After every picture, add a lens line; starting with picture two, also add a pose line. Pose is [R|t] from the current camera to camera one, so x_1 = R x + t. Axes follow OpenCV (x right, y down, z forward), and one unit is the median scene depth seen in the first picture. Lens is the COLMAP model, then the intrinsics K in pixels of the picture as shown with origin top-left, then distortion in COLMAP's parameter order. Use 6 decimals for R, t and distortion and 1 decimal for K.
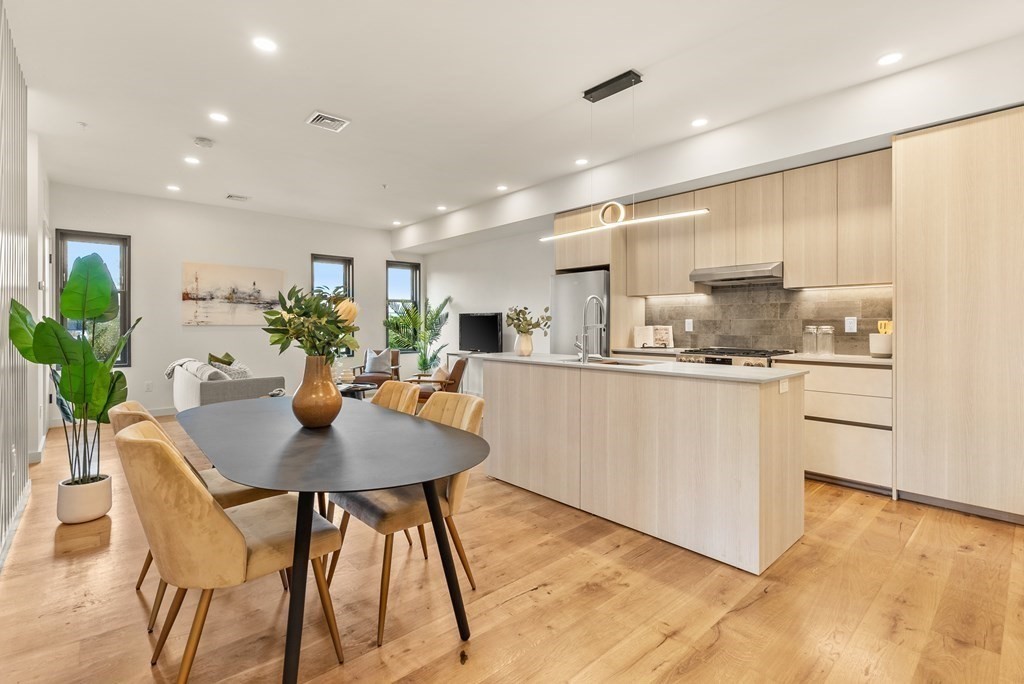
lens RADIAL K [[472.7, 0, 512.0], [0, 472.7, 342.0], [0, 0, 1]] dist [-0.004996, -0.000535]
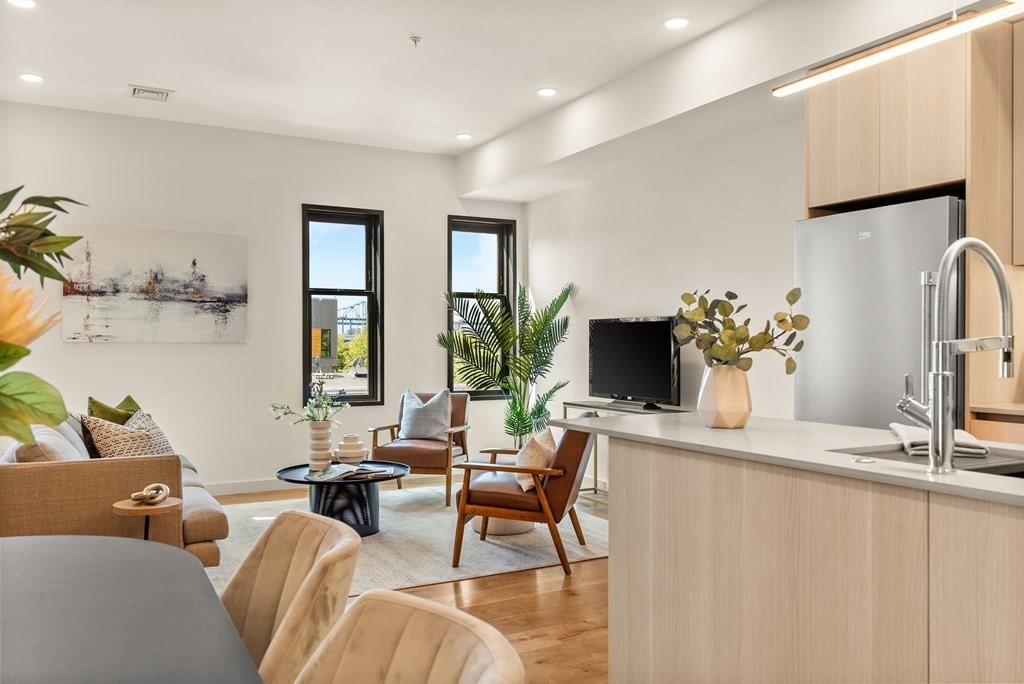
lens RADIAL K [[814.9, 0, 512.0], [0, 814.9, 342.0], [0, 0, 1]] dist [0.016215, 0.003291]
pose [[0.971554, 0.000942, -0.236818, 0.008547], [-0.010210, 0.999229, -0.037912, -0.006112], [0.236600, 0.039252, 0.970814, 0.215257]]
